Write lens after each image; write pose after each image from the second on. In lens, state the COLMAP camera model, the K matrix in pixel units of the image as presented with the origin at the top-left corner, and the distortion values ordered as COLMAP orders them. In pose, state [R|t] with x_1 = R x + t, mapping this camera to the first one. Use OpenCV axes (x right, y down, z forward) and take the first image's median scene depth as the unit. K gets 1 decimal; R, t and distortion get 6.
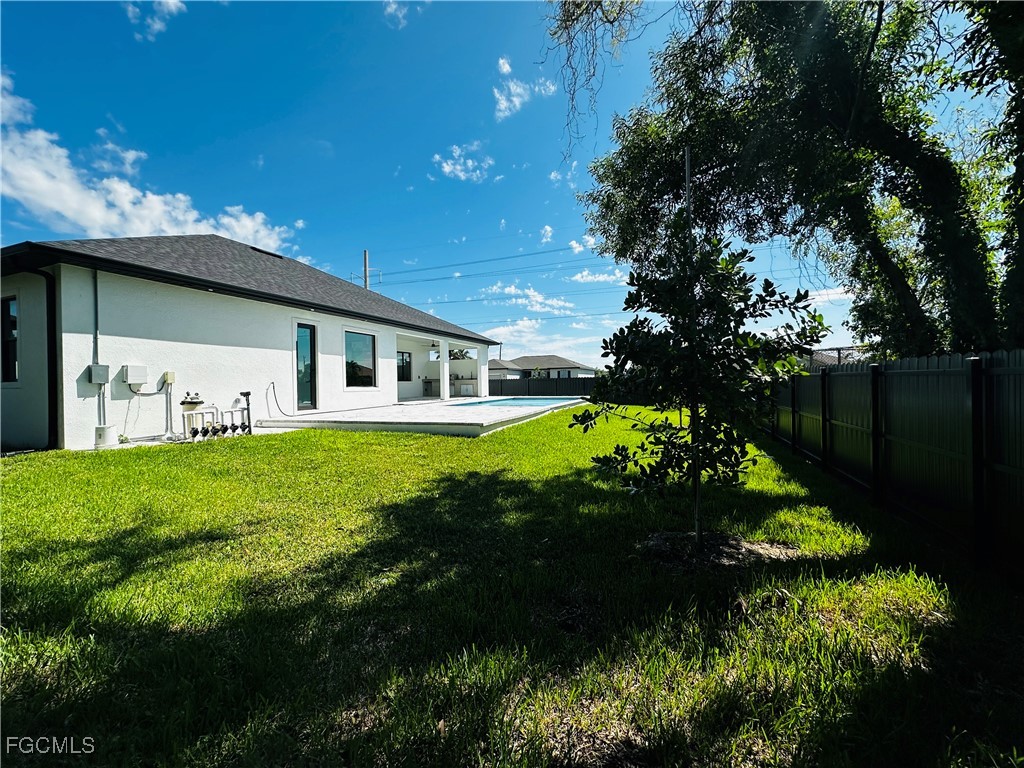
lens RADIAL K [[423.3, 0, 516.8], [0, 423.3, 386.4], [0, 0, 1]] dist [-0.004283, 0.000683]
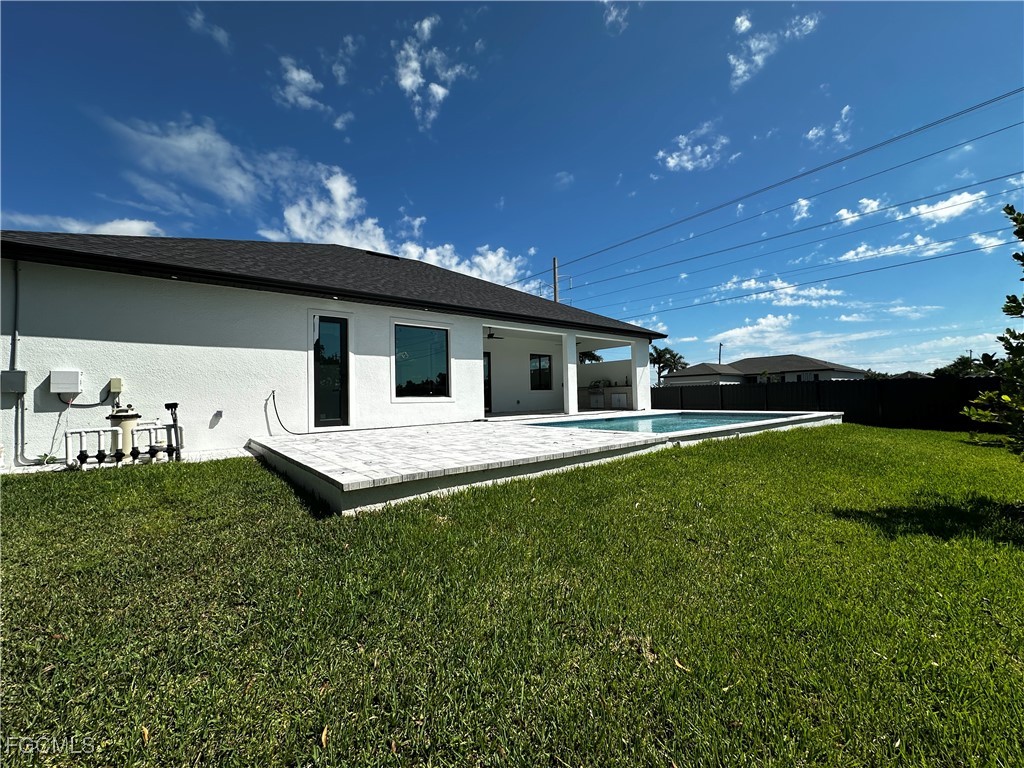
lens RADIAL K [[423.3, 0, 506.6], [0, 423.3, 403.3], [0, 0, 1]] dist [-0.004283, 0.000683]
pose [[0.857530, 0.004407, -0.514415, 0.153193], [0.002830, 0.999908, 0.013284, 0.002807], [0.514426, -0.012847, 0.857439, 0.414929]]
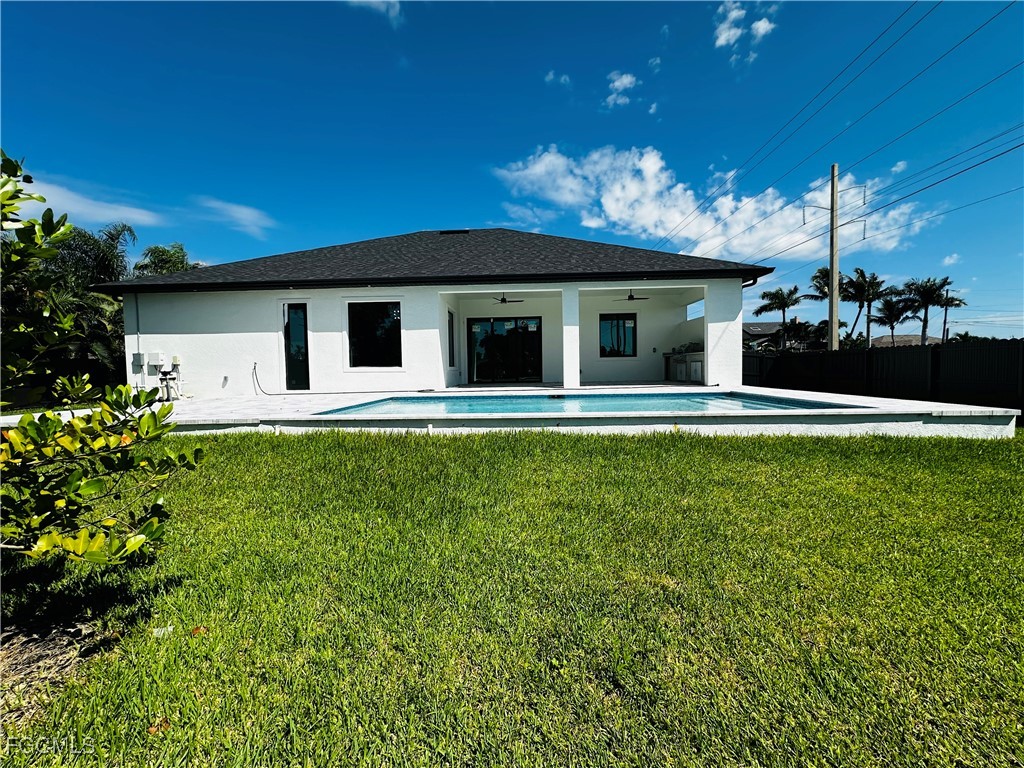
lens RADIAL K [[405.4, 0, 501.9], [0, 405.4, 369.1], [0, 0, 1]] dist [-0.006008, -0.000042]
pose [[0.298665, 0.010664, -0.954298, 0.462969], [0.004394, 0.999912, 0.012549, -0.002982], [0.954348, -0.007941, 0.298592, 0.989549]]
